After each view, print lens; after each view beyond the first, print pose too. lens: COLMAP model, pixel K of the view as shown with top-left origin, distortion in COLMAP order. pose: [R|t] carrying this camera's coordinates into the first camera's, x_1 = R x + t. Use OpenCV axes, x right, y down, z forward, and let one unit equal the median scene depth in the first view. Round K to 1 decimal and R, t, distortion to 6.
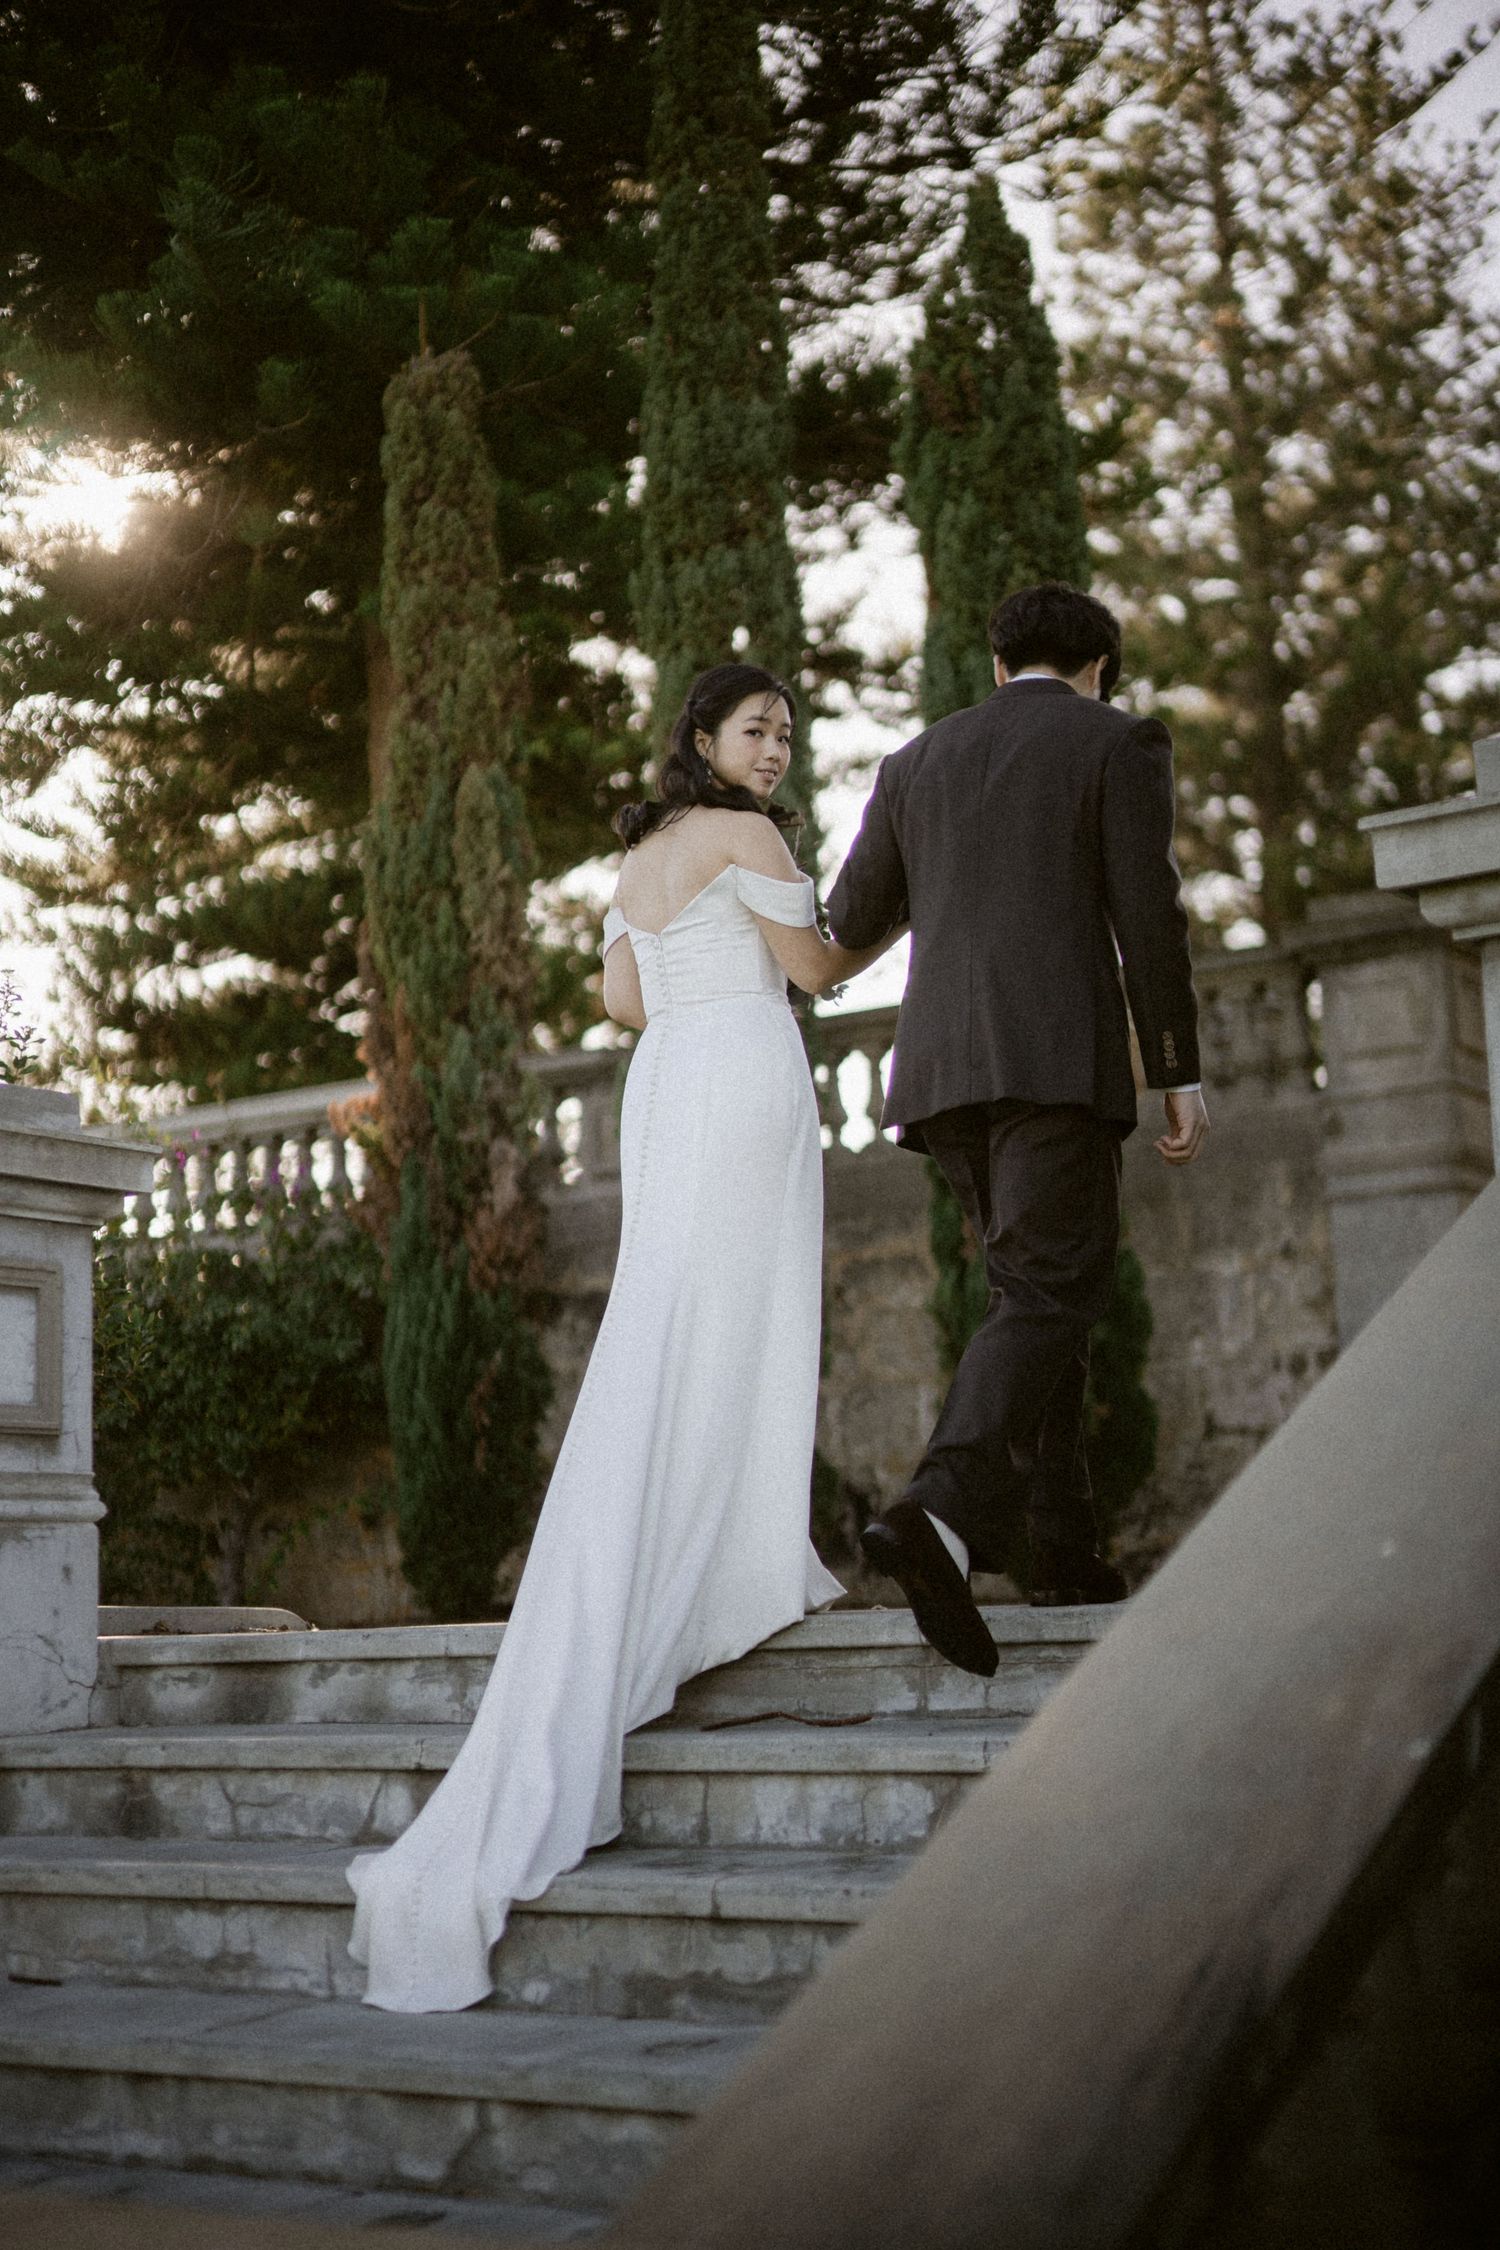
lens RADIAL K [[3079.4, 0, 750.0], [0, 3079.4, 1125.0], [0, 0, 1]] dist [0.013762, 0.025934]
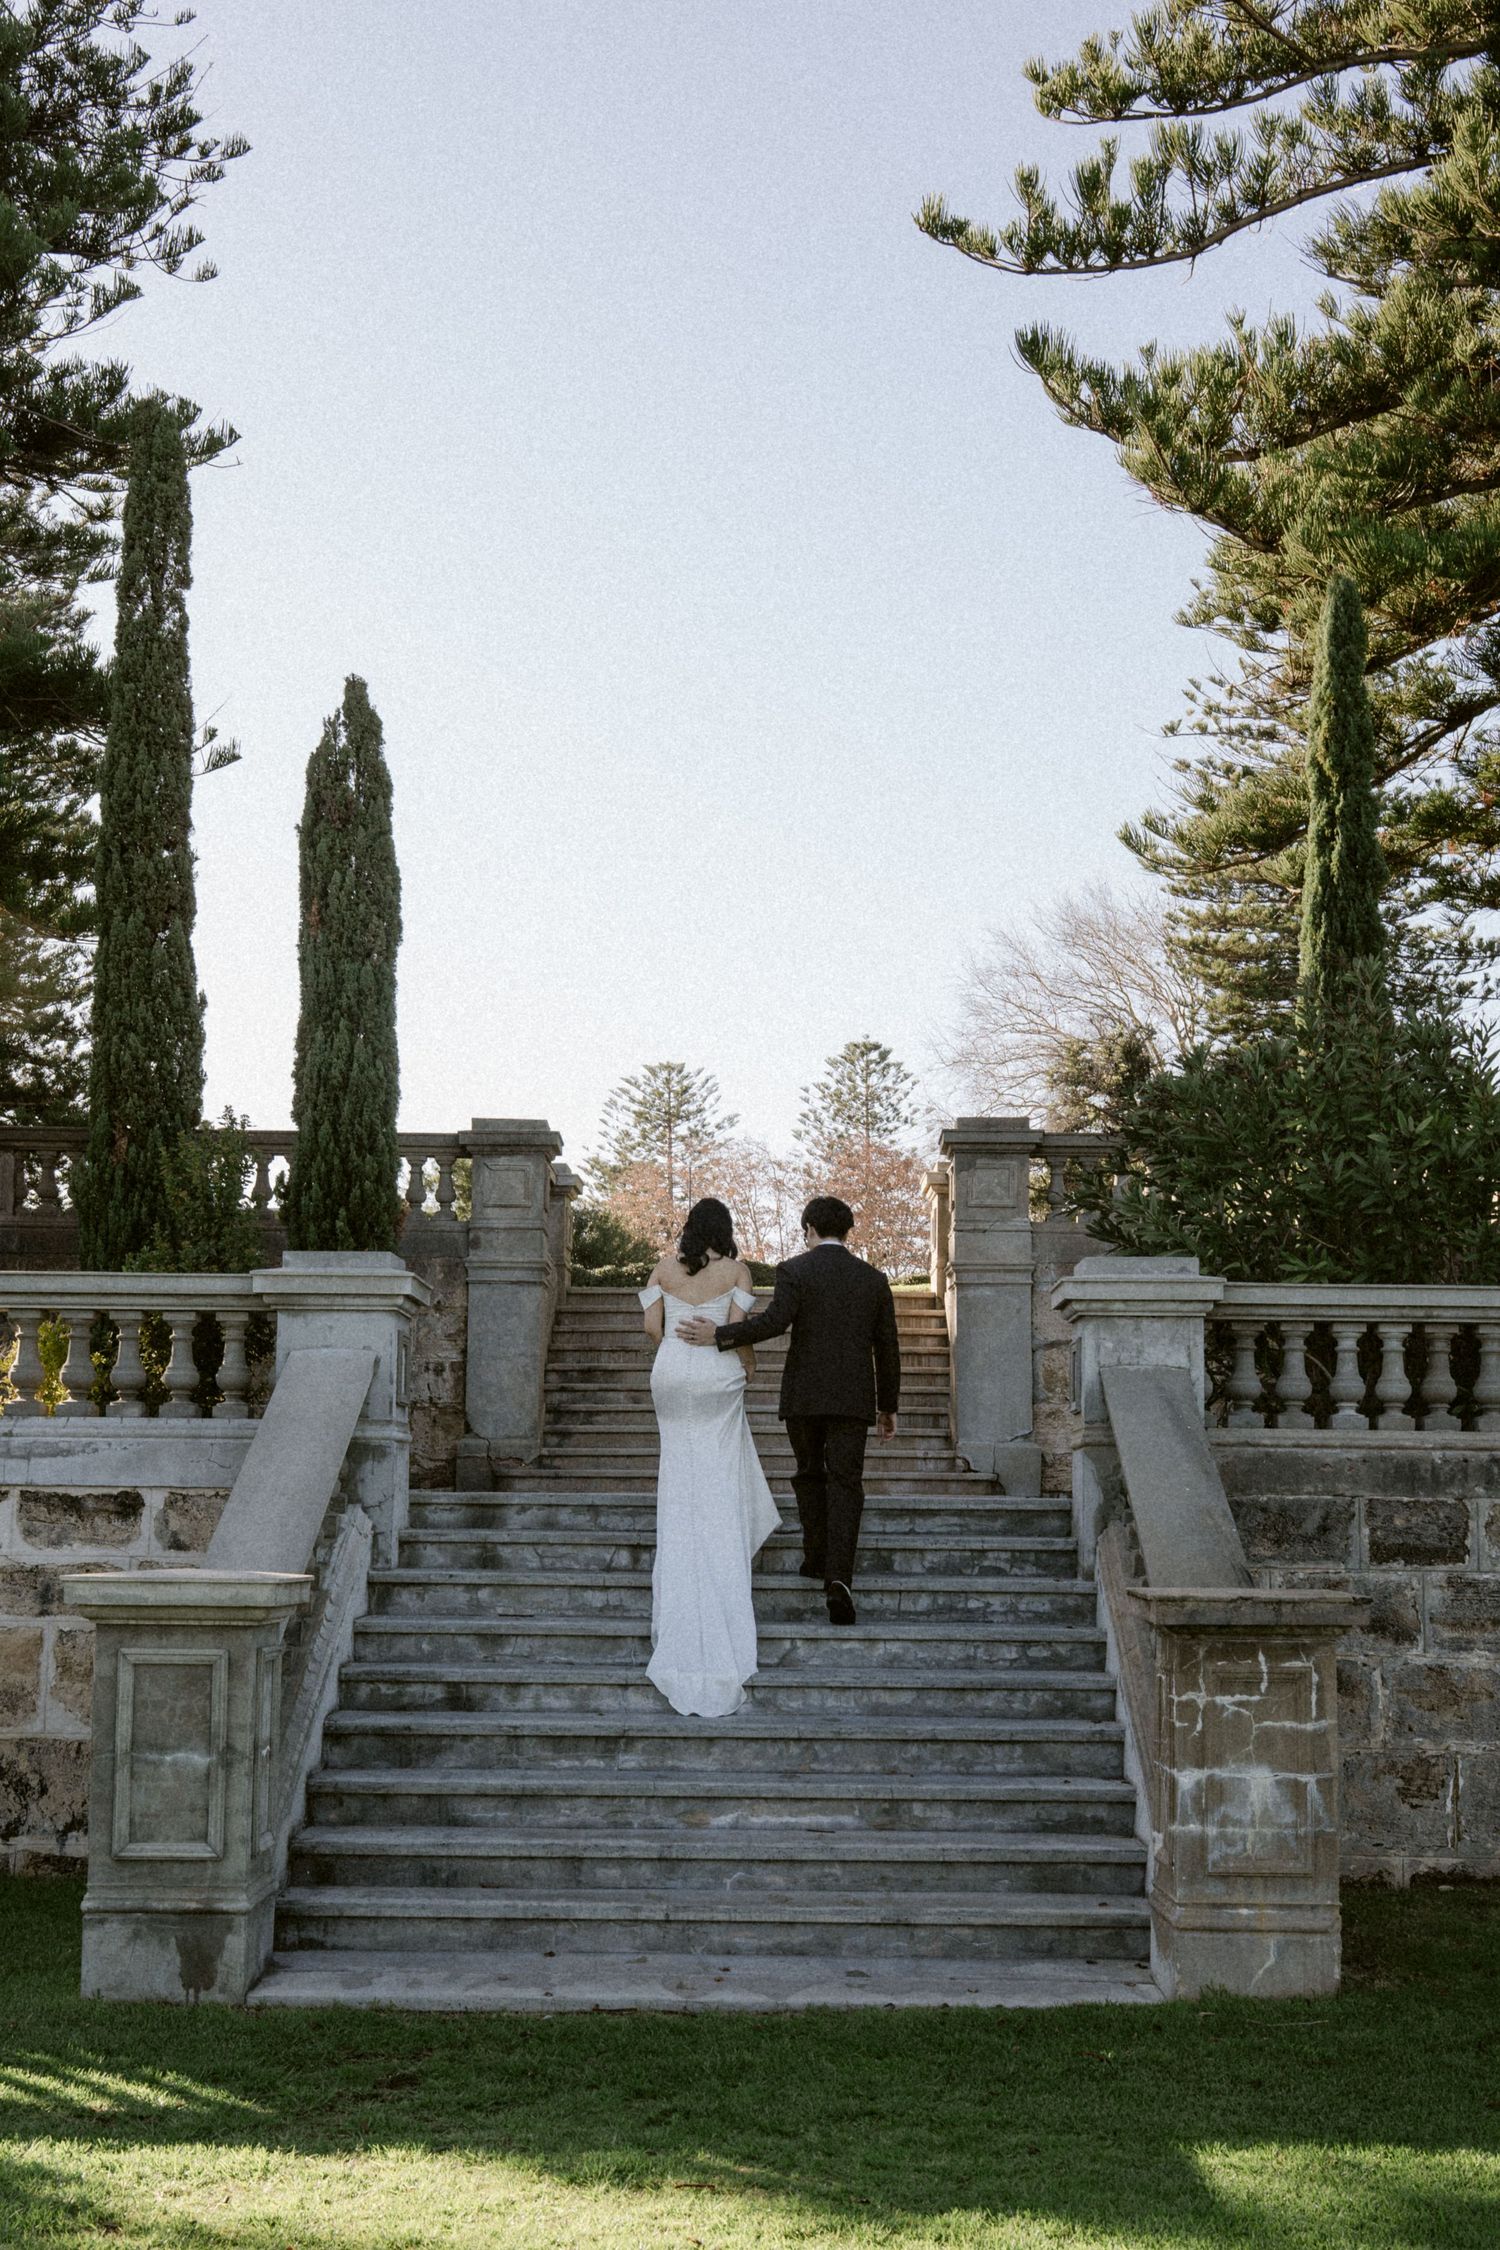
lens RADIAL K [[3079.4, 0, 750.0], [0, 3079.4, 1125.0], [0, 0, 1]] dist [0.013762, 0.025934]
pose [[0.799259, 0.118763, 0.589135, -1.523353], [-0.135022, 0.990705, -0.016536, -0.119893], [-0.585622, -0.066329, 0.807866, -1.142111]]
